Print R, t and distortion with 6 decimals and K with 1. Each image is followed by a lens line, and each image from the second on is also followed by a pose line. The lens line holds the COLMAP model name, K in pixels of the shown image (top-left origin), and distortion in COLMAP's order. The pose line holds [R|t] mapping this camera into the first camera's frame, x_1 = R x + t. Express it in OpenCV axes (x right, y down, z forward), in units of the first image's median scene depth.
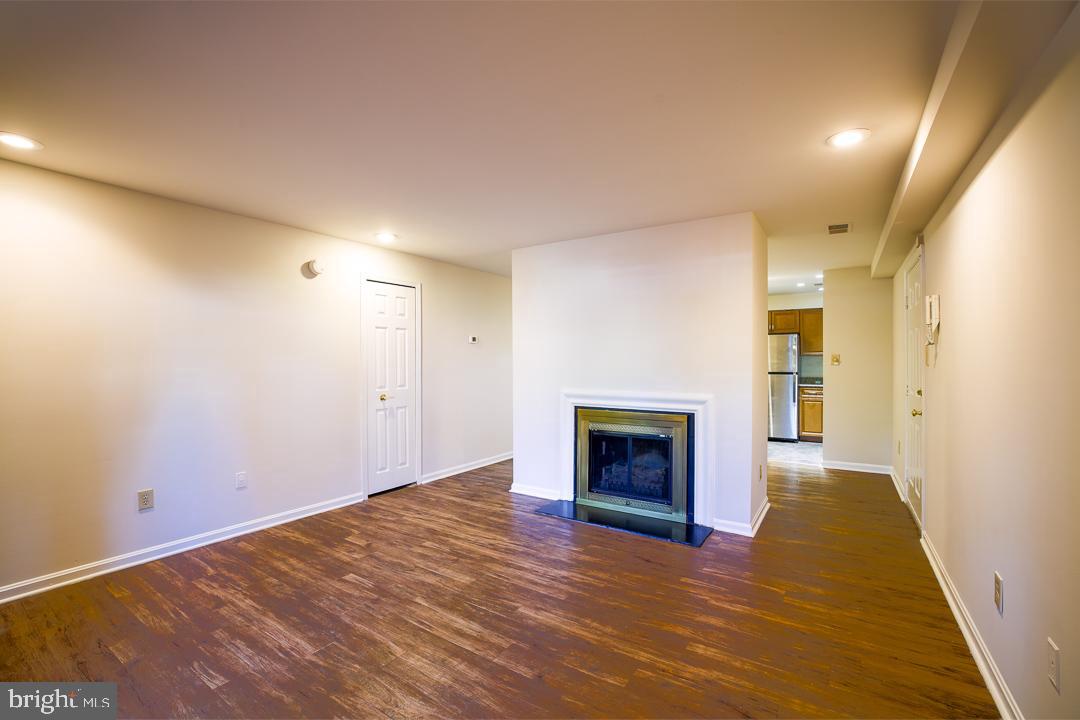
lens RADIAL K [[463.0, 0, 536.4], [0, 463.0, 360.8], [0, 0, 1]] dist [-0.049917, 0.018400]
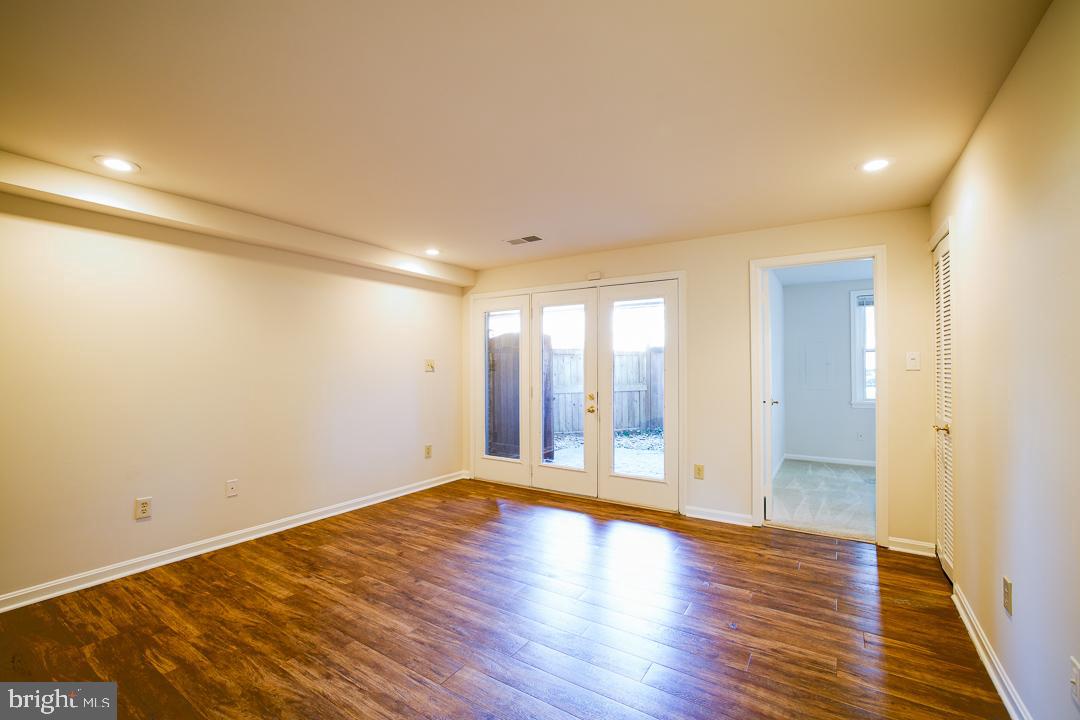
lens RADIAL K [[467.0, 0, 535.8], [0, 467.0, 362.5], [0, 0, 1]] dist [-0.049930, 0.019455]
pose [[-0.999964, 0.003946, -0.007464, -0.170617], [0.004016, 0.999948, -0.009370, 0.000862], [0.007427, -0.009399, -0.999928, 1.151381]]
